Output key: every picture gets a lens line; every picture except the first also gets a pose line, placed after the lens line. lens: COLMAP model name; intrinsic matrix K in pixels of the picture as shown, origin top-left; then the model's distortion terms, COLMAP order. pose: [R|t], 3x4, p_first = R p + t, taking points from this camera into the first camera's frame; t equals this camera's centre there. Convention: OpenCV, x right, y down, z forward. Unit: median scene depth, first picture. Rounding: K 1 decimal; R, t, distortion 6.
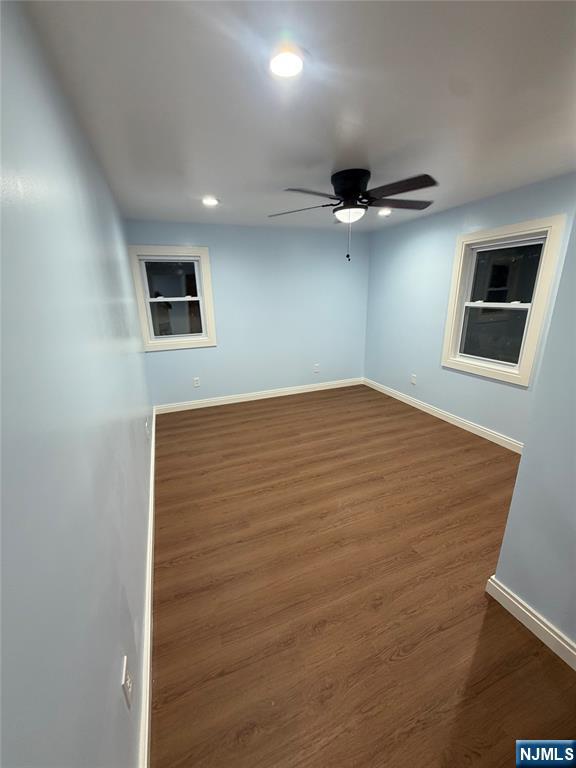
lens RADIAL K [[305.4, 0, 289.1], [0, 305.4, 381.9], [0, 0, 1]] dist [-0.000952, 0.000293]
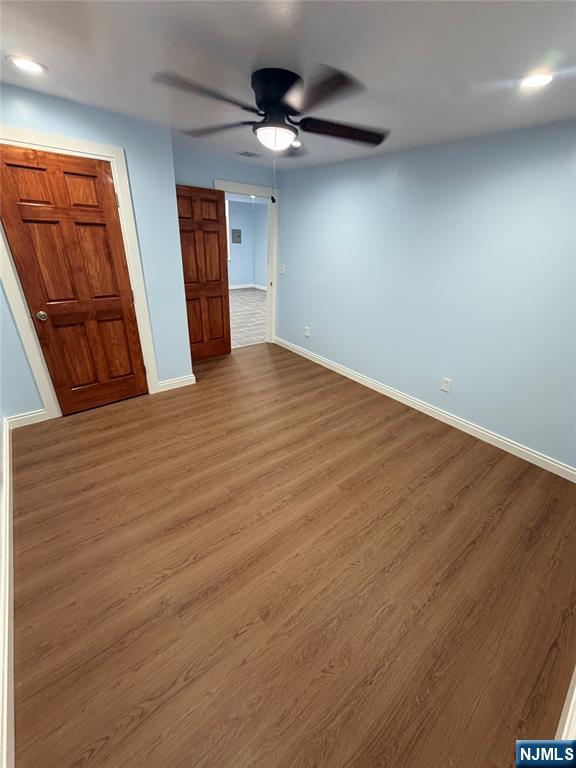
lens RADIAL K [[309.8, 0, 288.0], [0, 309.8, 384.0], [0, 0, 1]] dist [-0.000329, 0.000041]
pose [[-0.958017, 0.101074, -0.268305, 0.332704], [-0.110527, 0.733279, 0.670884, -0.471635], [0.264551, 0.672373, -0.691323, 1.490364]]
